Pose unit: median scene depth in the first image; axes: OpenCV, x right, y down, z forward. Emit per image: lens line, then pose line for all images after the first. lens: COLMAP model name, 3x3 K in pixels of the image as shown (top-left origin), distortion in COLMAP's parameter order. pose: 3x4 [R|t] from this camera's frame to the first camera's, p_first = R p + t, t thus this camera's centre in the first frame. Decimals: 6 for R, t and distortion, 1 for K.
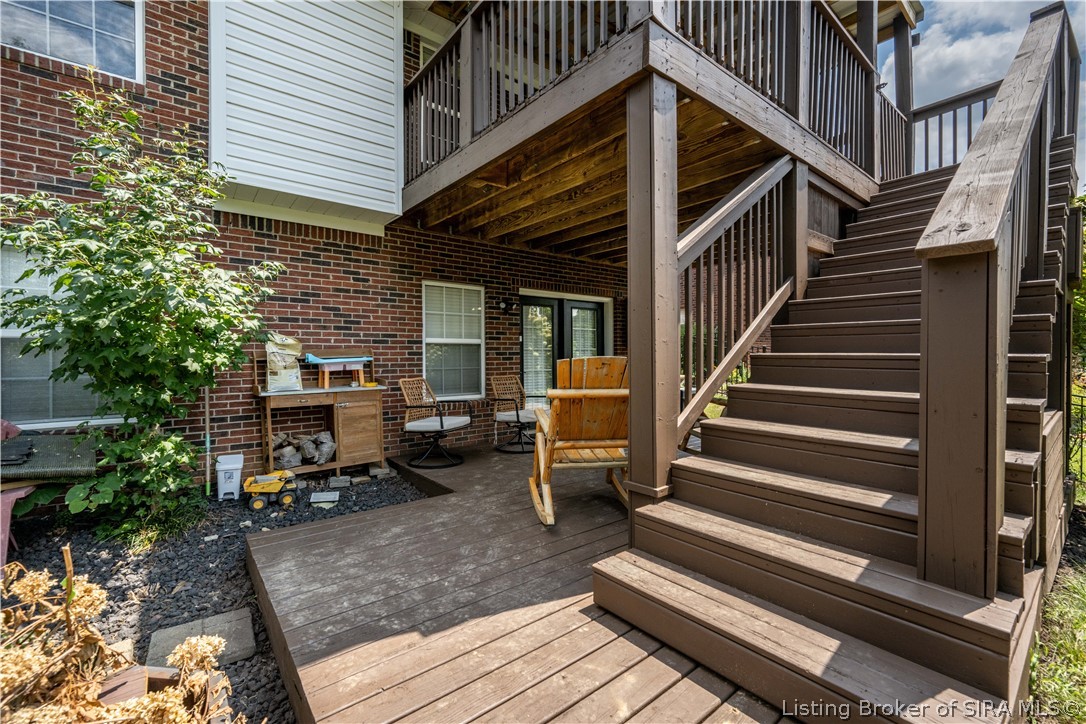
lens RADIAL K [[450.0, 0, 547.0], [0, 450.0, 359.1], [0, 0, 1]] dist [0.000373, 0.000050]
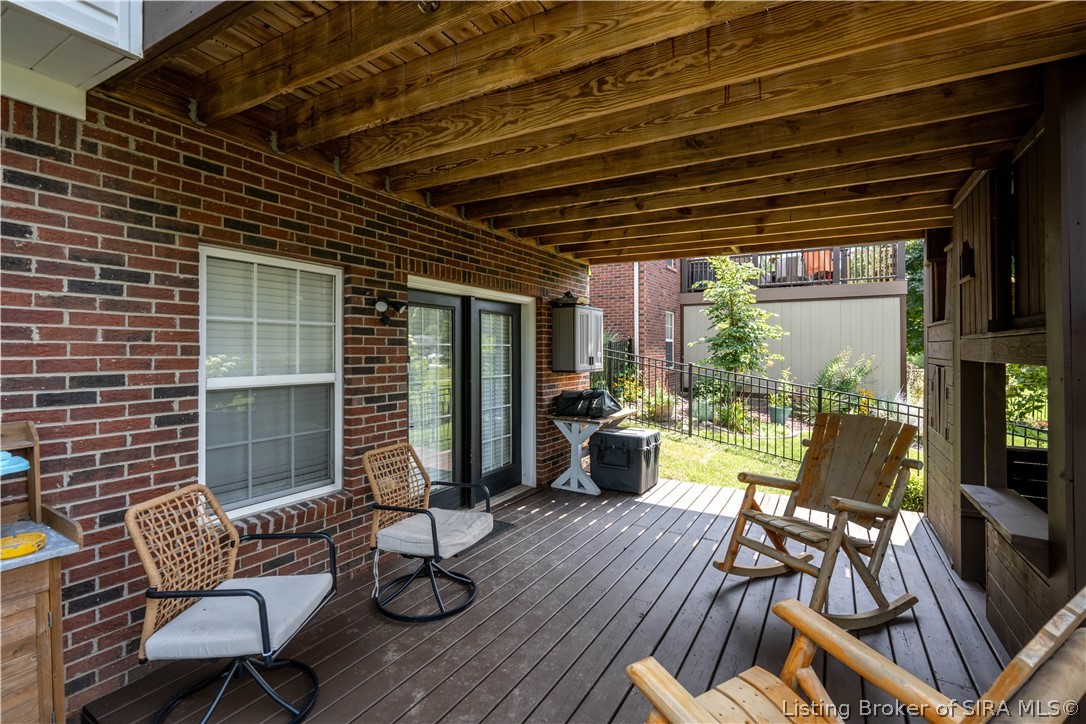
lens RADIAL K [[490.0, 0, 543.2], [0, 490.0, 347.7], [0, 0, 1]] dist [-0.001973, -0.000375]
pose [[0.932468, 0.007702, 0.361171, -0.137465], [-0.002239, 0.999877, -0.015543, -0.069244], [-0.361246, 0.013685, 0.932370, 0.441621]]
